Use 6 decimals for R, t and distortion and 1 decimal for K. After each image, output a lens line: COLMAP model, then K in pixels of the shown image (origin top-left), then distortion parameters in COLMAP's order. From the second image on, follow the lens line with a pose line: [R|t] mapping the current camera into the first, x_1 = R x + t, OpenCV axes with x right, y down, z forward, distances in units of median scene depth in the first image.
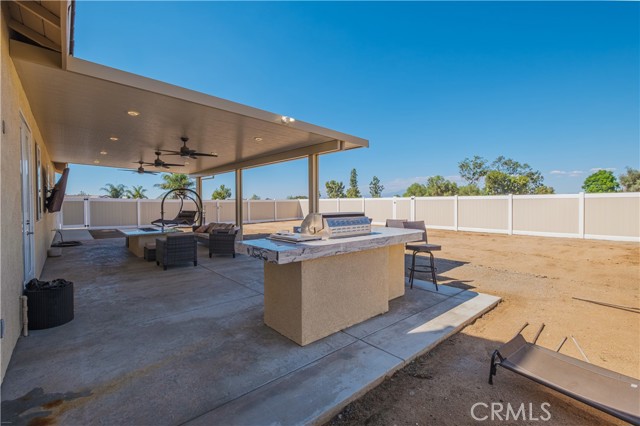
lens RADIAL K [[282.9, 0, 316.2], [0, 282.9, 208.4], [0, 0, 1]] dist [-0.000553, -0.000291]
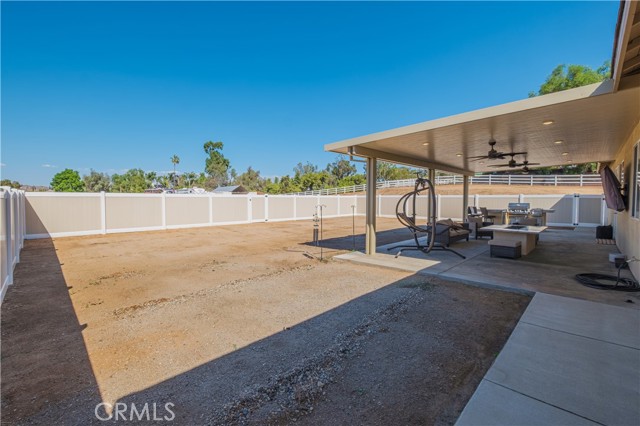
lens RADIAL K [[277.2, 0, 327.8], [0, 277.2, 196.5], [0, 0, 1]] dist [-0.000486, -0.000107]
pose [[-0.081461, 0.012549, 0.996598, -0.122009], [0.019174, 0.999755, -0.011021, -0.003022], [-0.996492, 0.018211, -0.081682, 0.138984]]
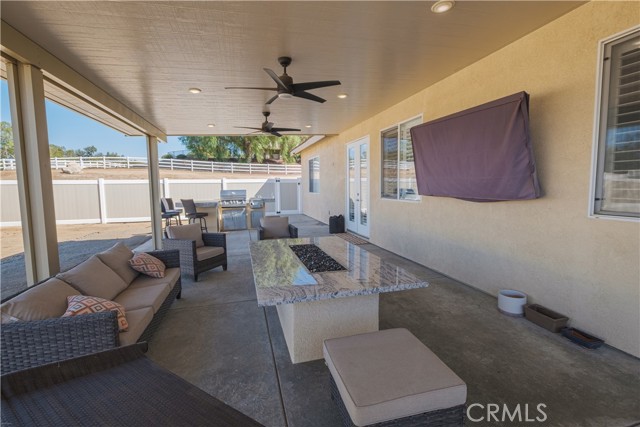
lens RADIAL K [[282.9, 0, 316.2], [0, 282.9, 208.9], [0, 0, 1]] dist [-0.000553, -0.000291]
pose [[-0.889867, -0.021107, 0.455731, -0.063800], [0.027817, 0.994560, 0.100379, -0.001975], [-0.455371, 0.102001, -0.884439, 0.107117]]
